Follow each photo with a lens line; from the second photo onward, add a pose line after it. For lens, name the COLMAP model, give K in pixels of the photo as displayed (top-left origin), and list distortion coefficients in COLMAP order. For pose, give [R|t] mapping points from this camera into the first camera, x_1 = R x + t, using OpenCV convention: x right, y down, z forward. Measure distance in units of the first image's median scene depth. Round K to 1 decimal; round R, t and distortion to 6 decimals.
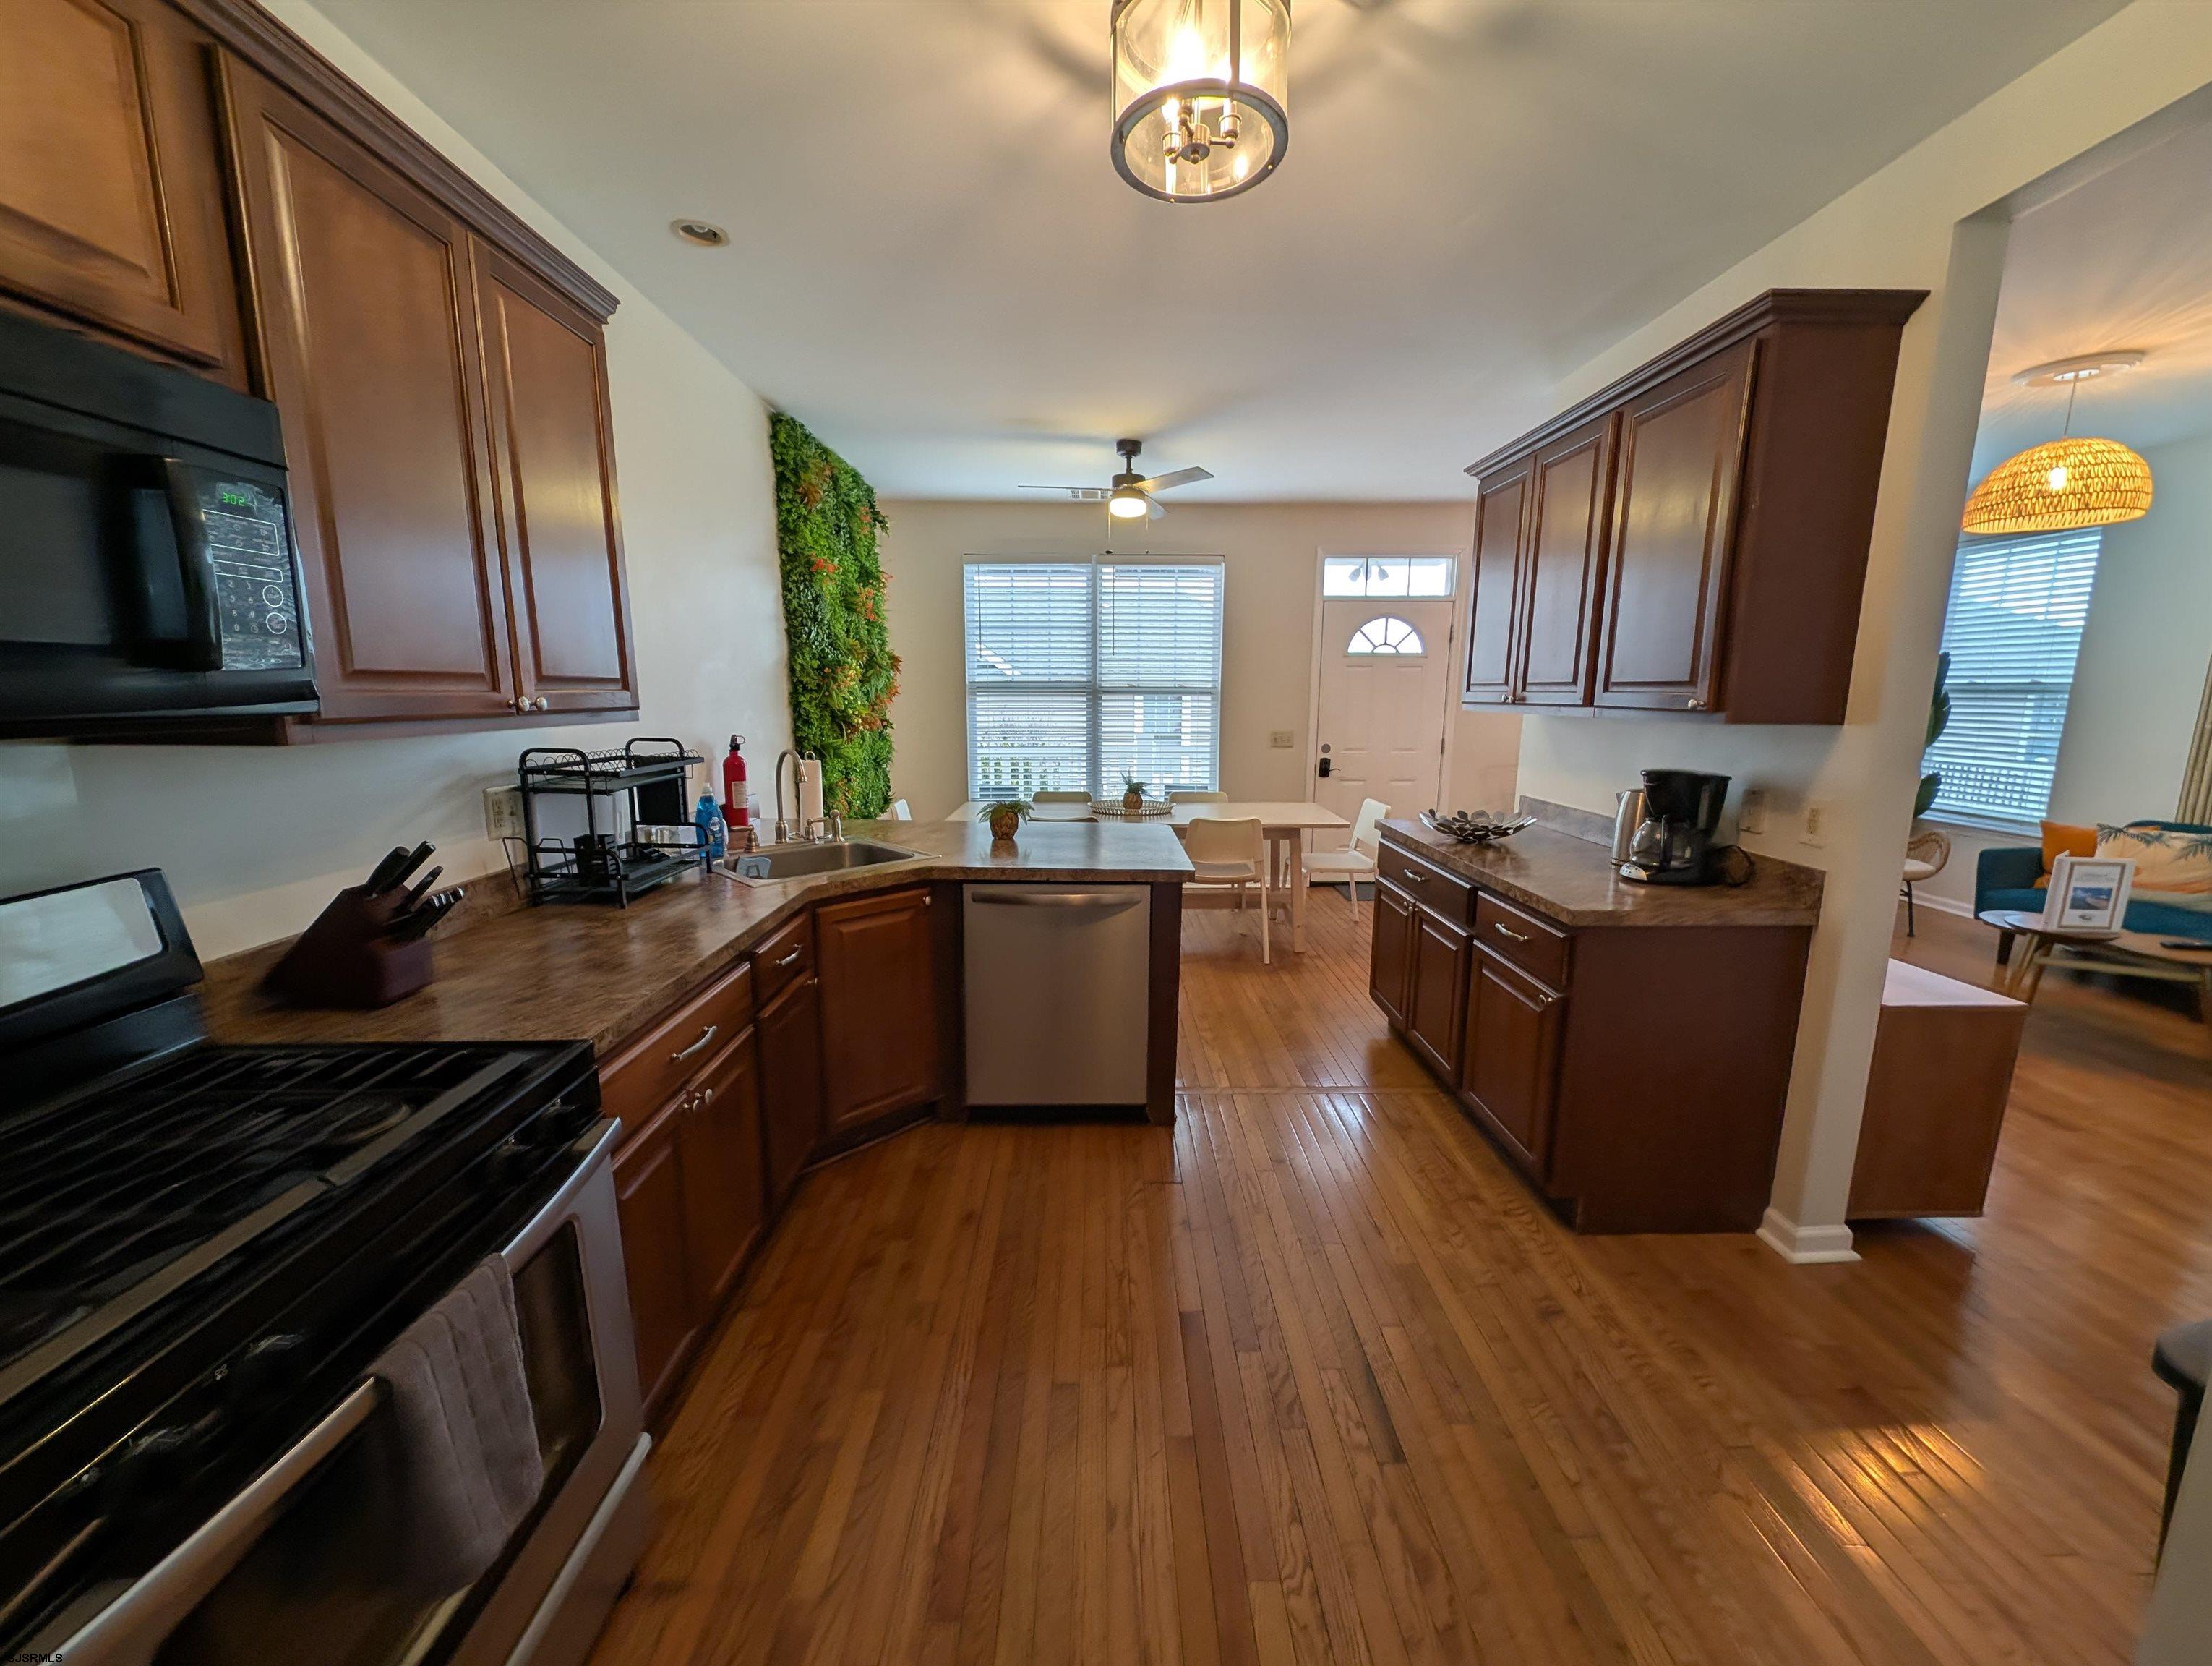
lens RADIAL K [[828.0, 0, 1105.3], [0, 828.0, 834.7], [0, 0, 1]] dist [0.000851, -0.001172]
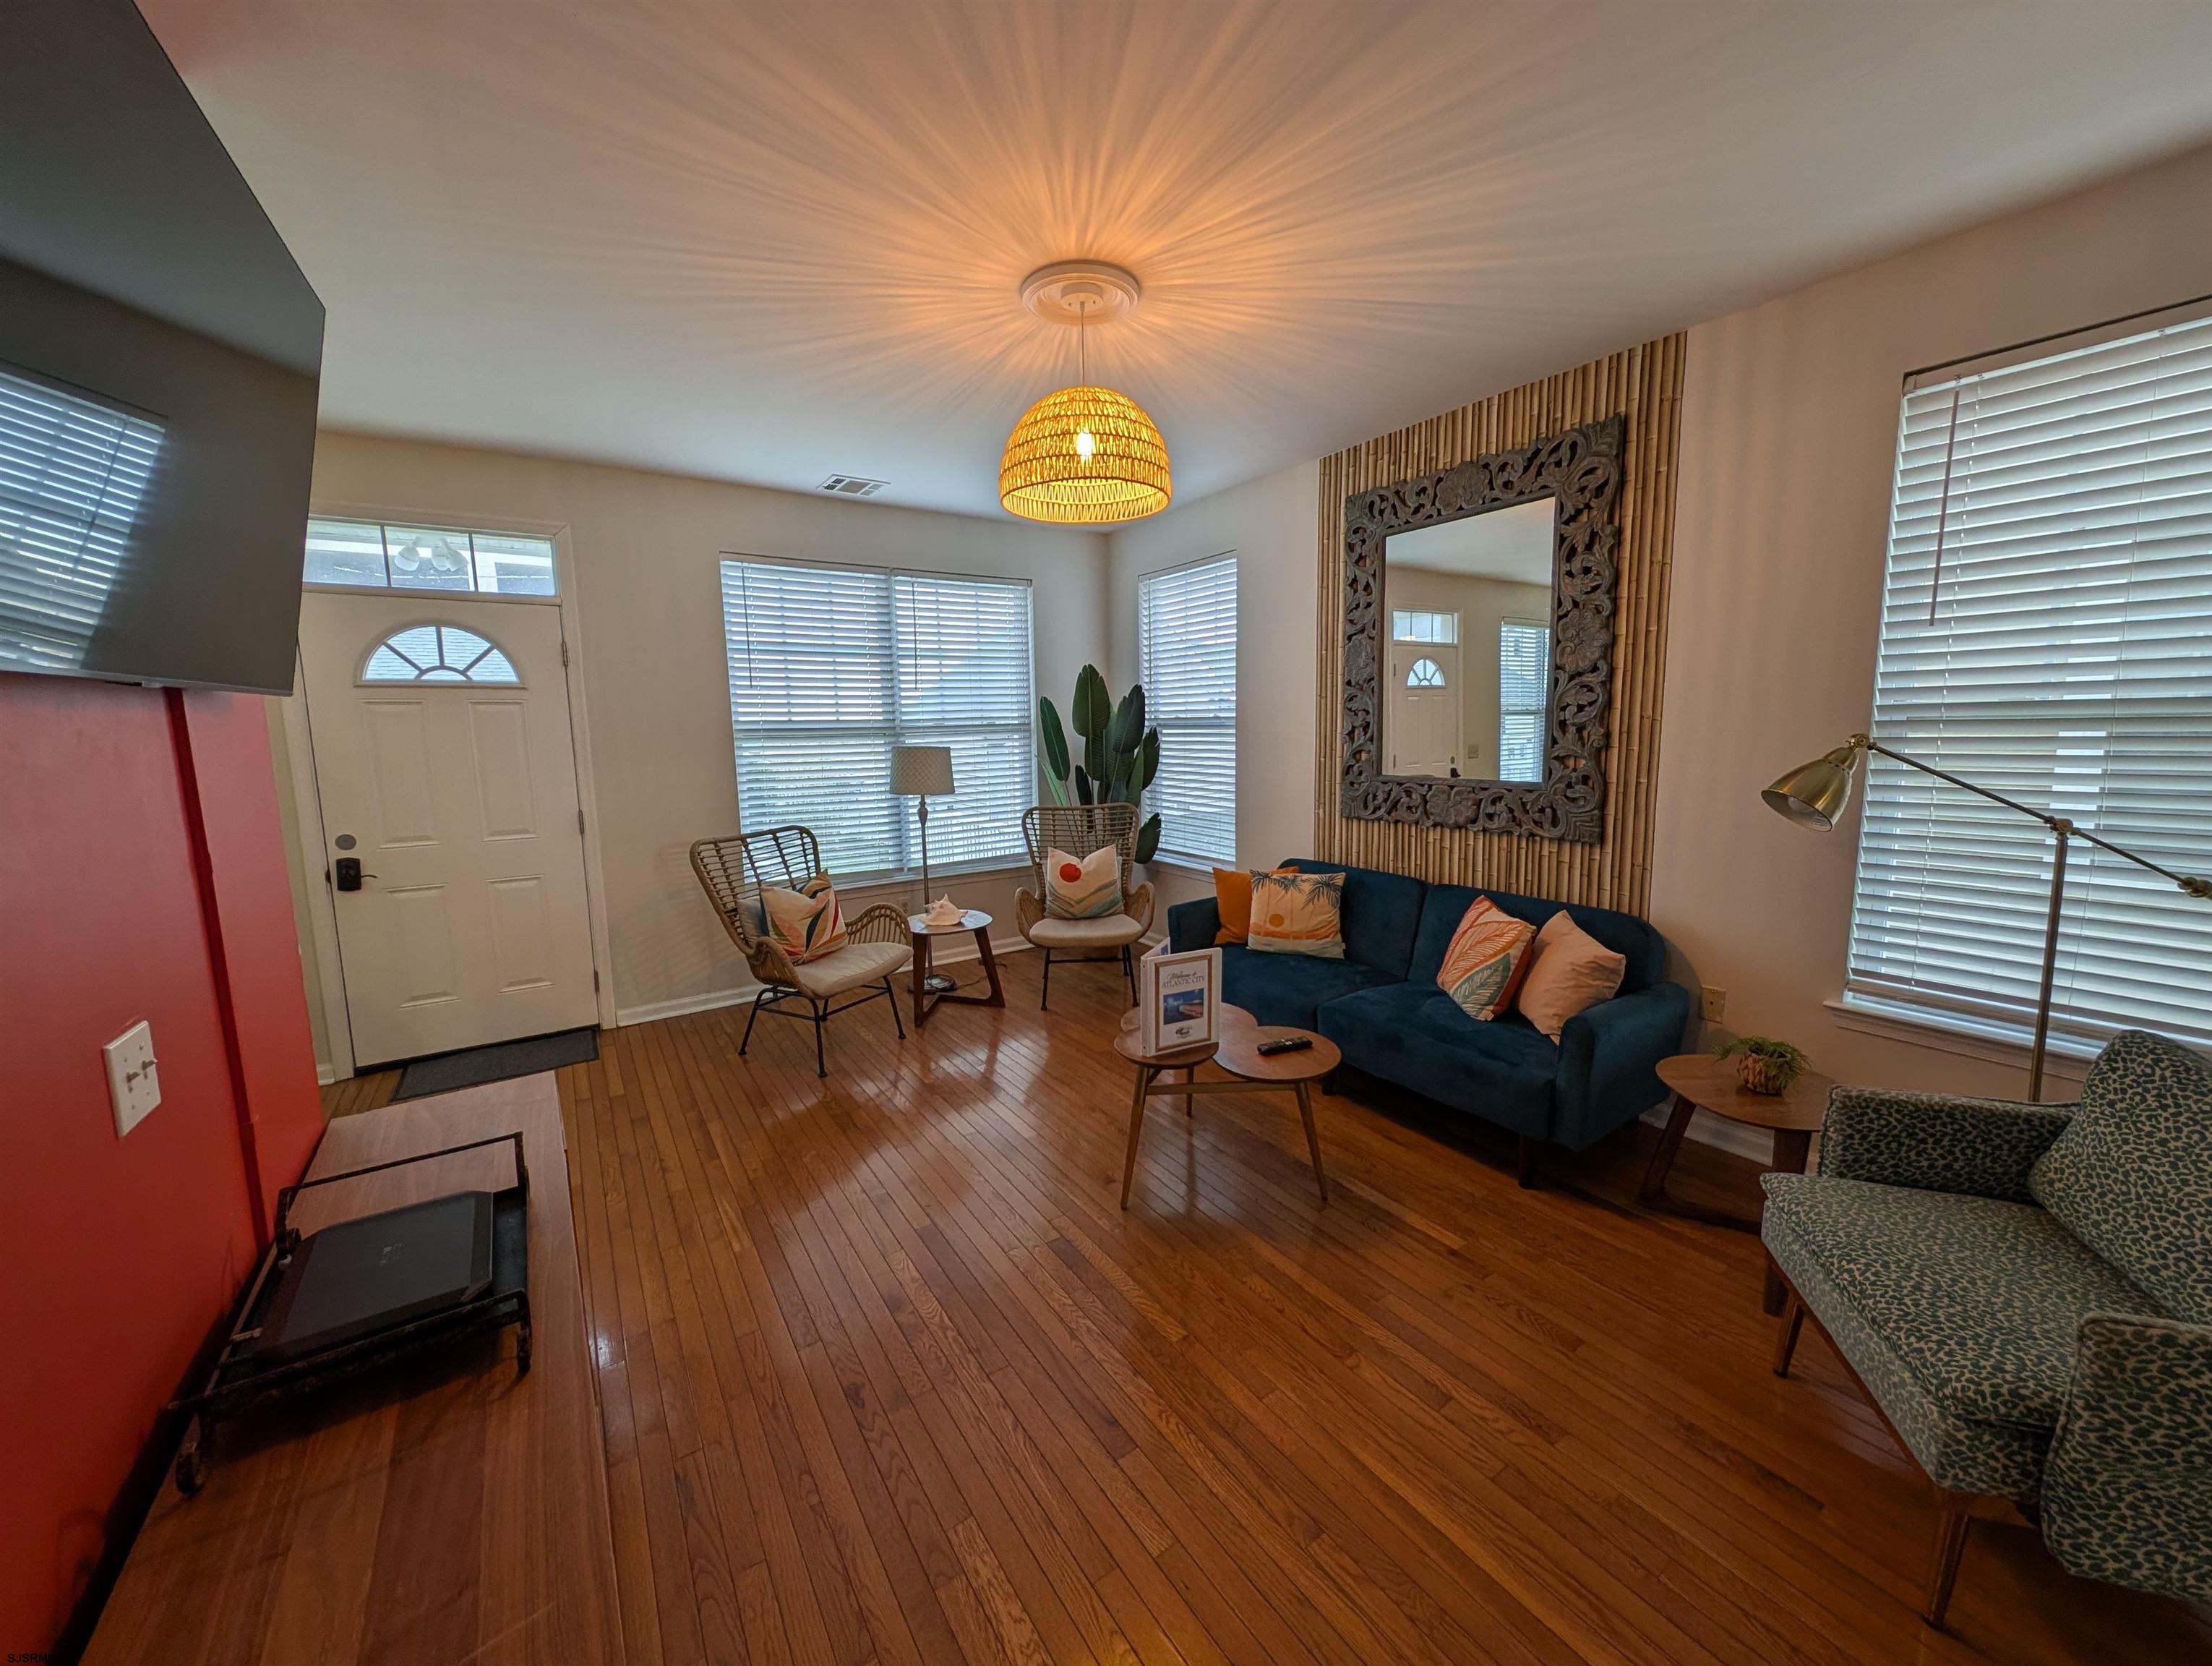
lens RADIAL K [[828.0, 0, 1112.5], [0, 828.0, 845.6], [0, 0, 1]] dist [0.000851, -0.001172]
pose [[0.838698, -0.095396, 0.536177, 0.511997], [0.111844, 0.993724, 0.001855, -0.052431], [-0.532989, 0.058412, 0.844104, 0.267467]]
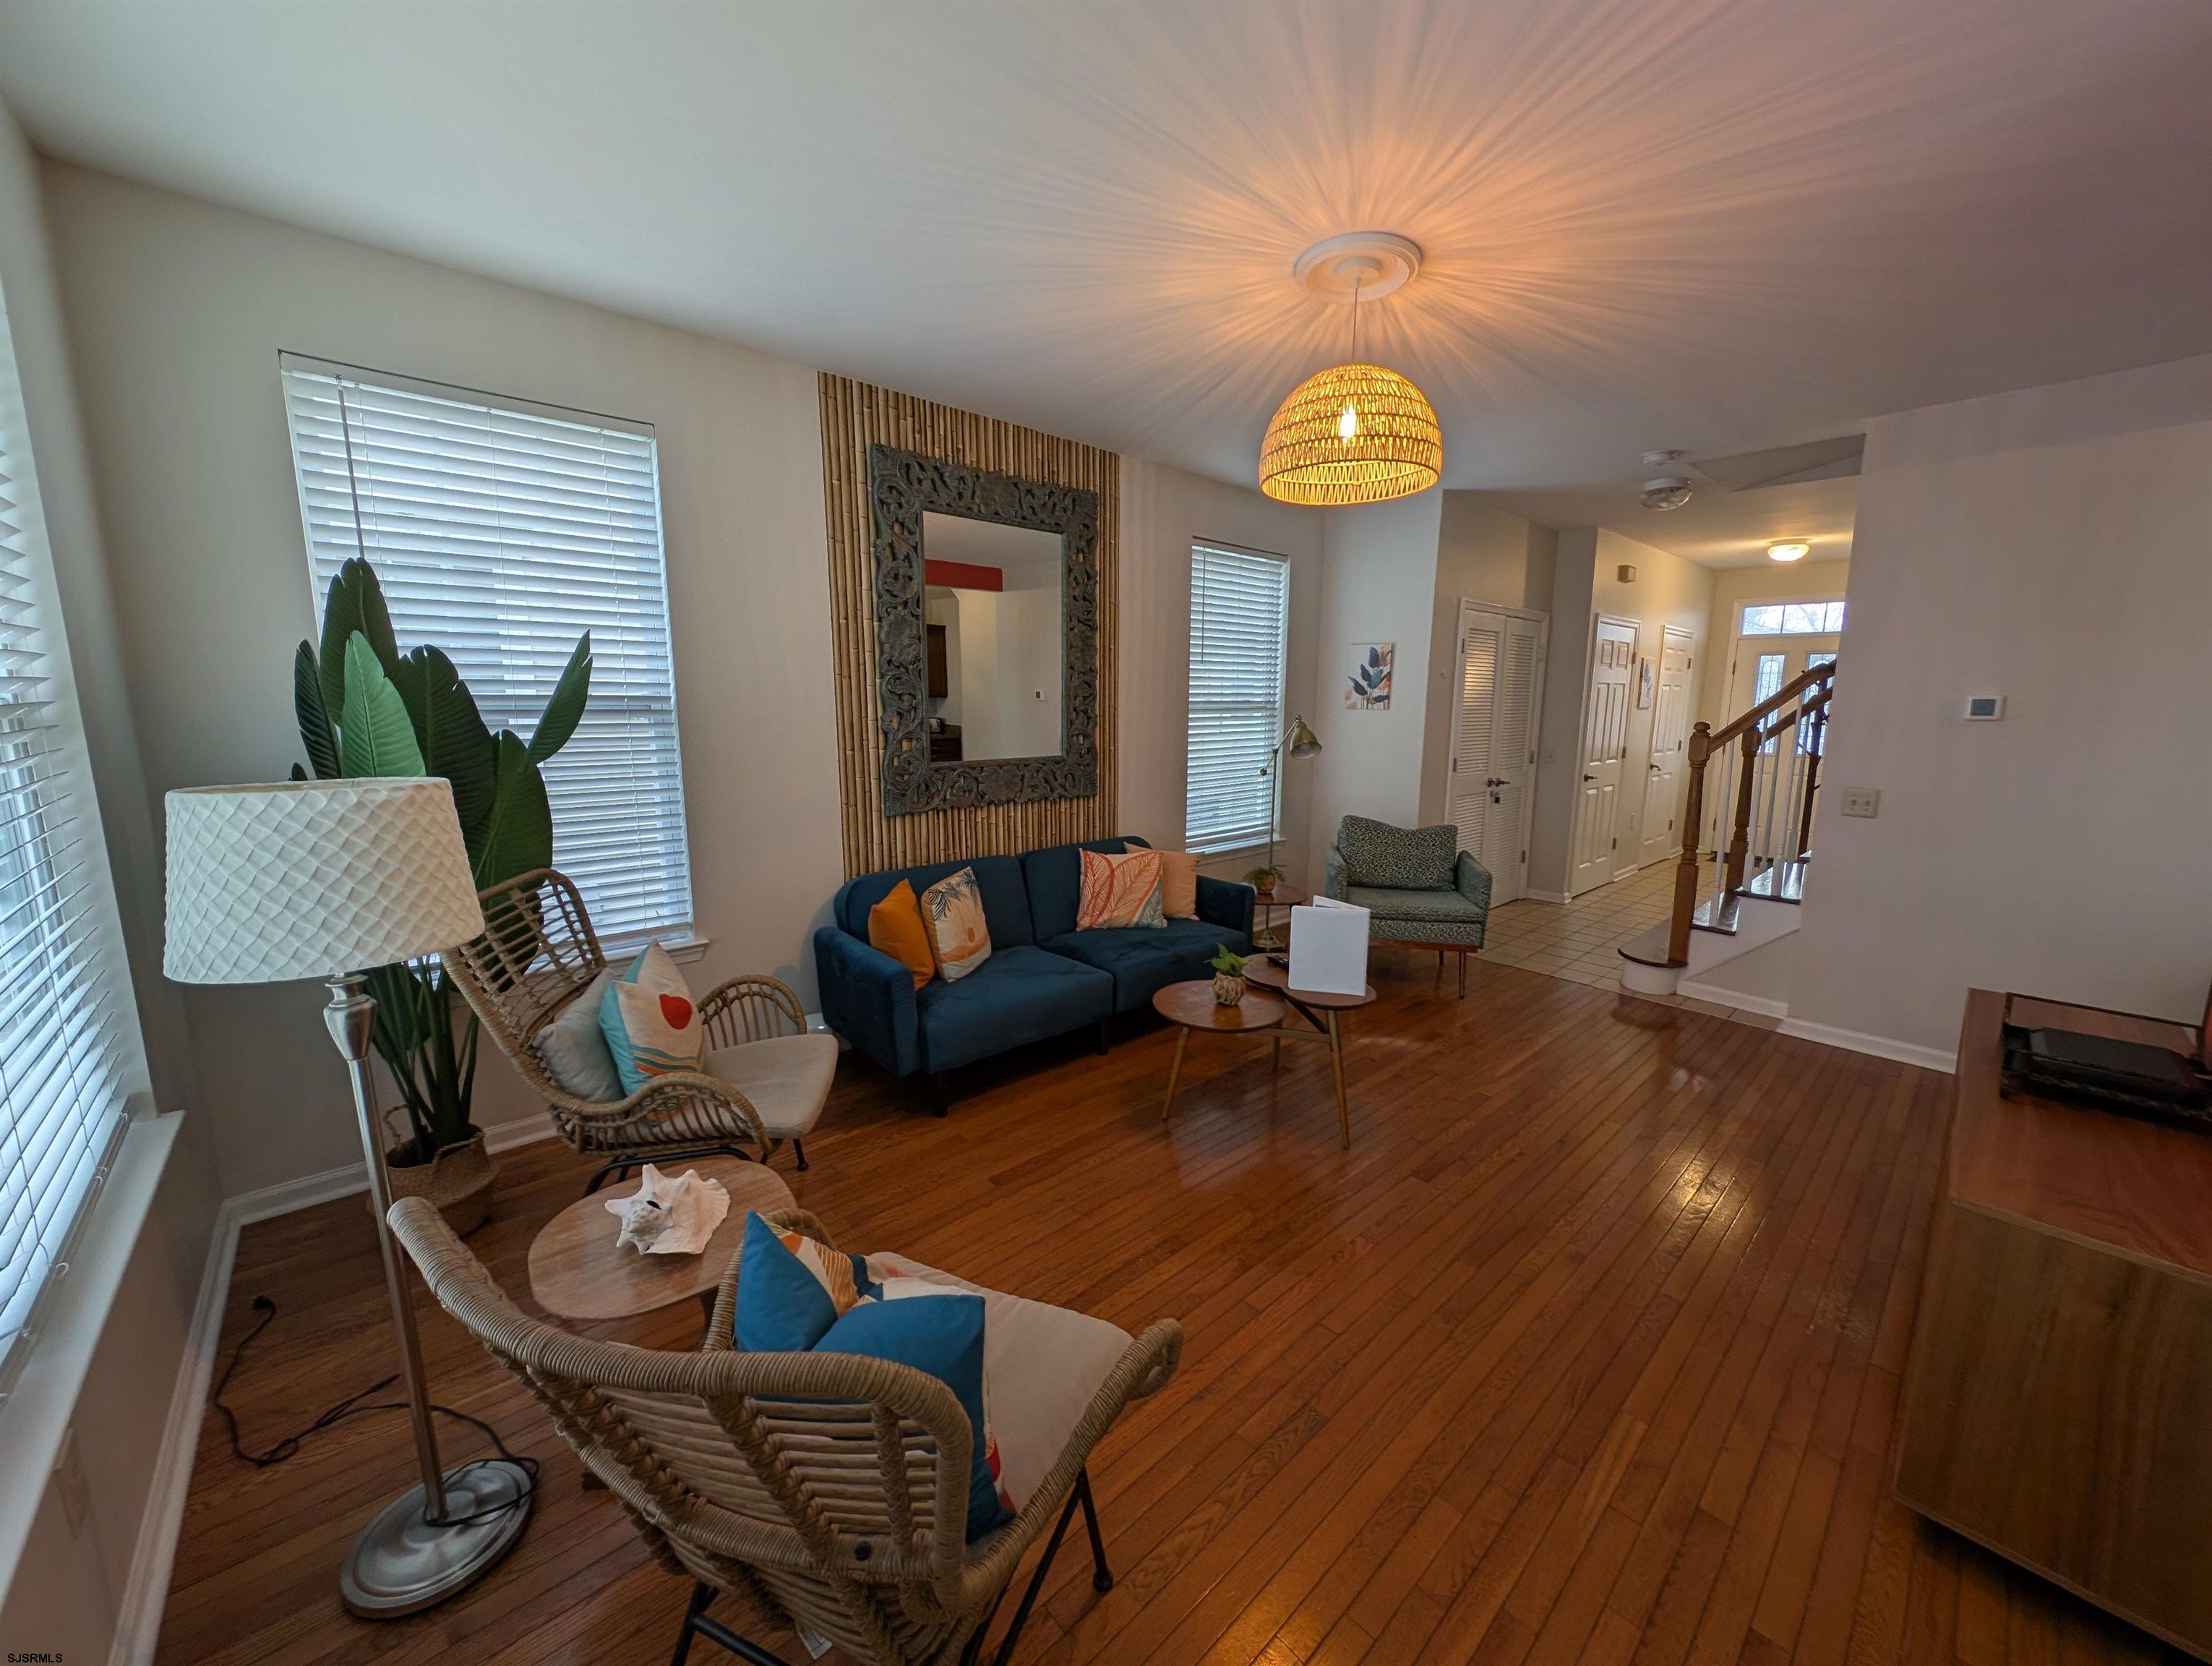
lens RADIAL K [[828.0, 0, 1100.9], [0, 828.0, 838.0], [0, 0, 1]] dist [0.000851, -0.001172]
pose [[-0.651080, -0.132005, 0.747442, 0.485252], [0.124666, 0.952788, 0.276865, -0.215464], [-0.748701, 0.273442, -0.603884, 1.162272]]
